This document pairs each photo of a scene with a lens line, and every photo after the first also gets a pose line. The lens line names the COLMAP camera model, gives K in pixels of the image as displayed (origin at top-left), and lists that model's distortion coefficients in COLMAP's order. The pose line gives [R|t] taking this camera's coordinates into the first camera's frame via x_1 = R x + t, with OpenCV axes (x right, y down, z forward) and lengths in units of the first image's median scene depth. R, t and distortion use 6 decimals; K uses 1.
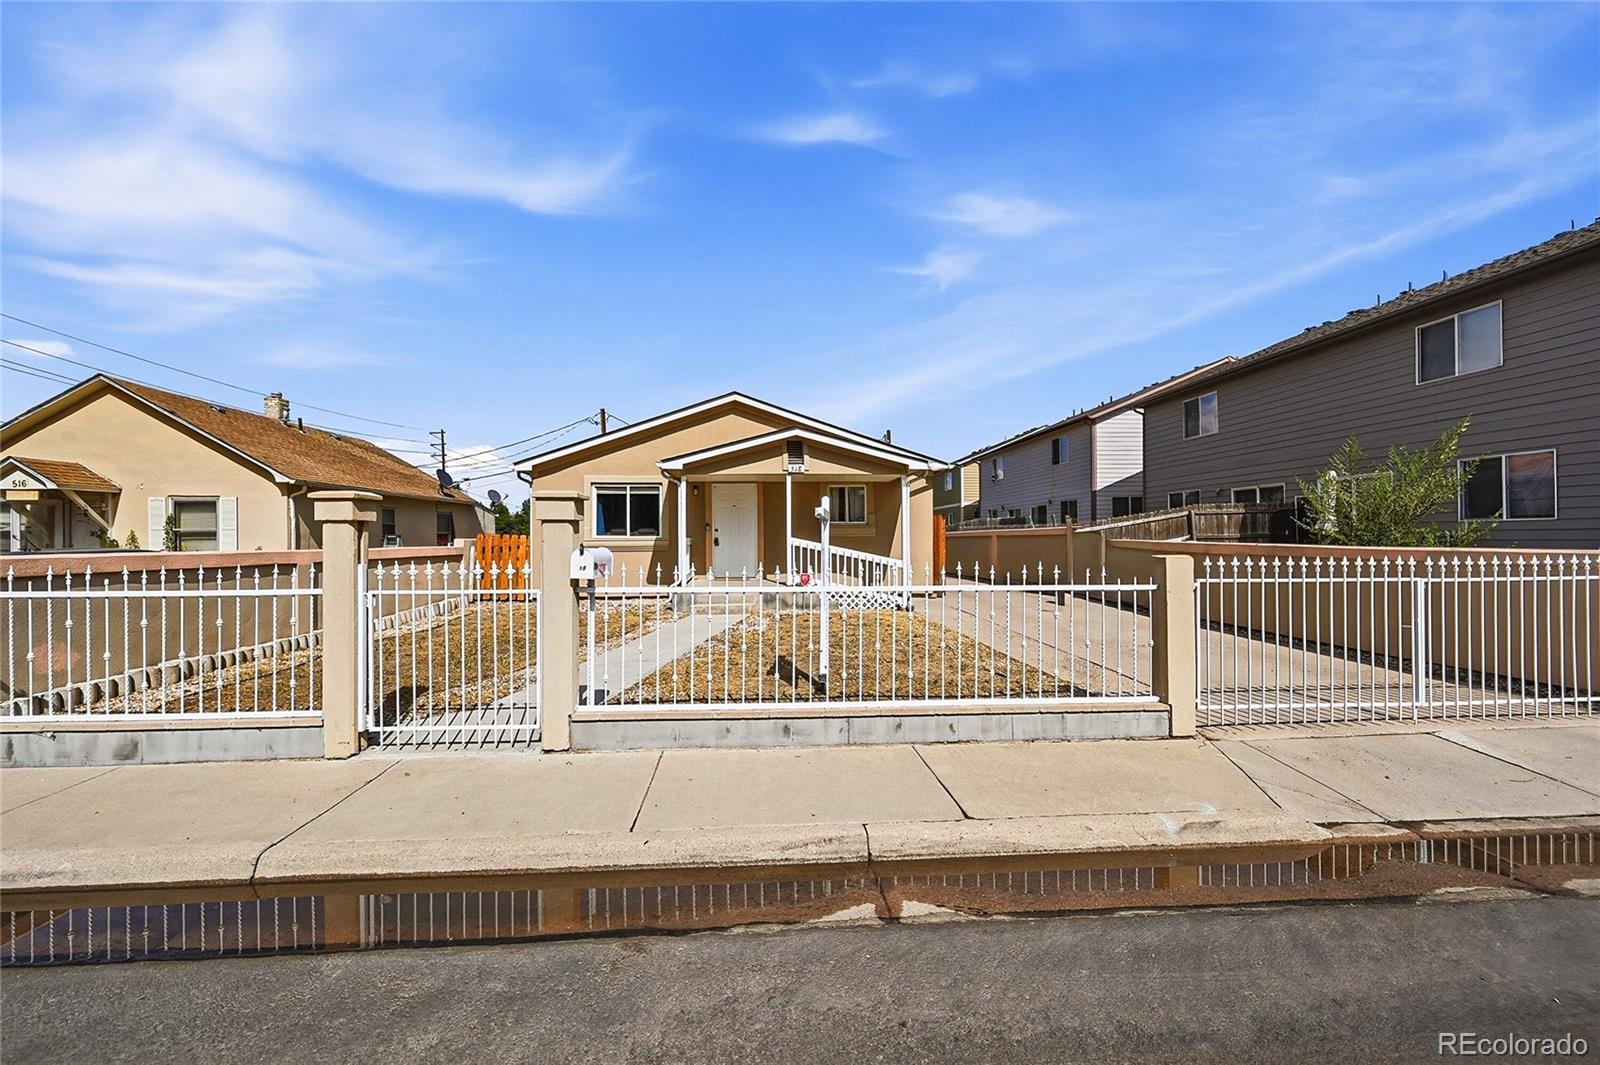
lens RADIAL K [[647.1, 0, 798.7], [0, 647.1, 536.8], [0, 0, 1]] dist [0.000260, 0.000077]
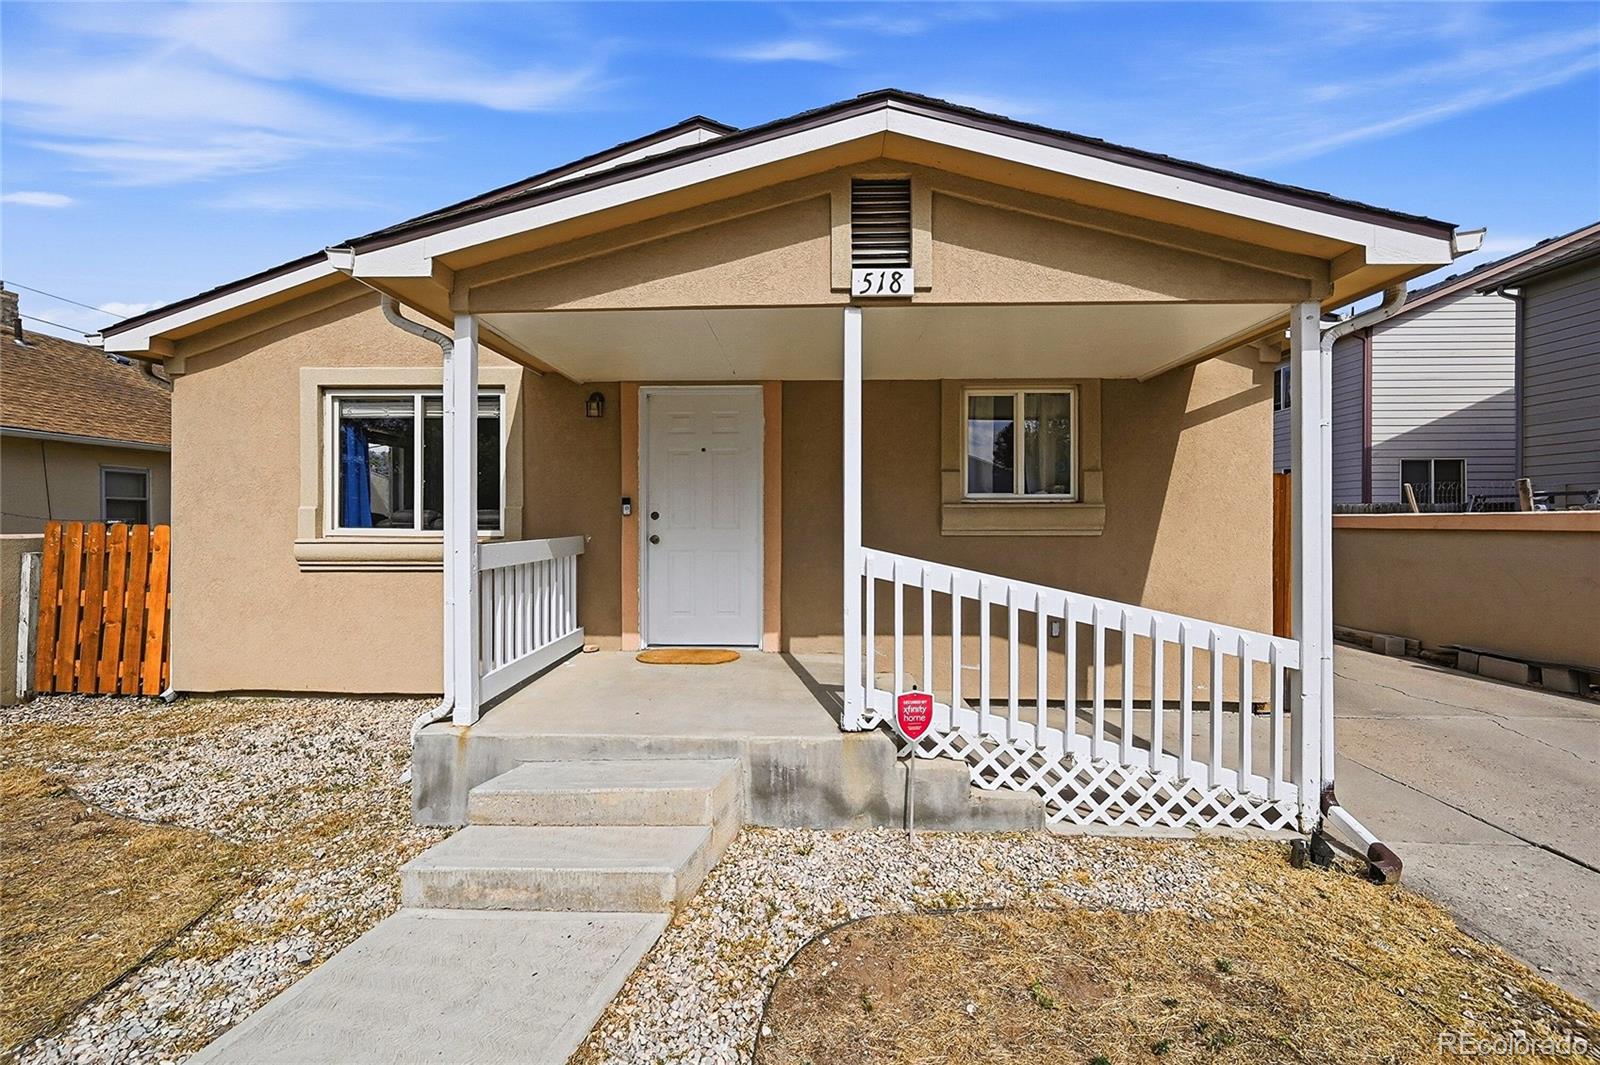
lens RADIAL K [[647.1, 0, 798.3], [0, 647.1, 522.4], [0, 0, 1]] dist [0.000260, 0.000077]
pose [[0.994805, 0.006678, -0.101584, -0.009224], [-0.005690, 0.999934, 0.010010, -0.010900], [0.101644, -0.009380, 0.994777, 0.657143]]
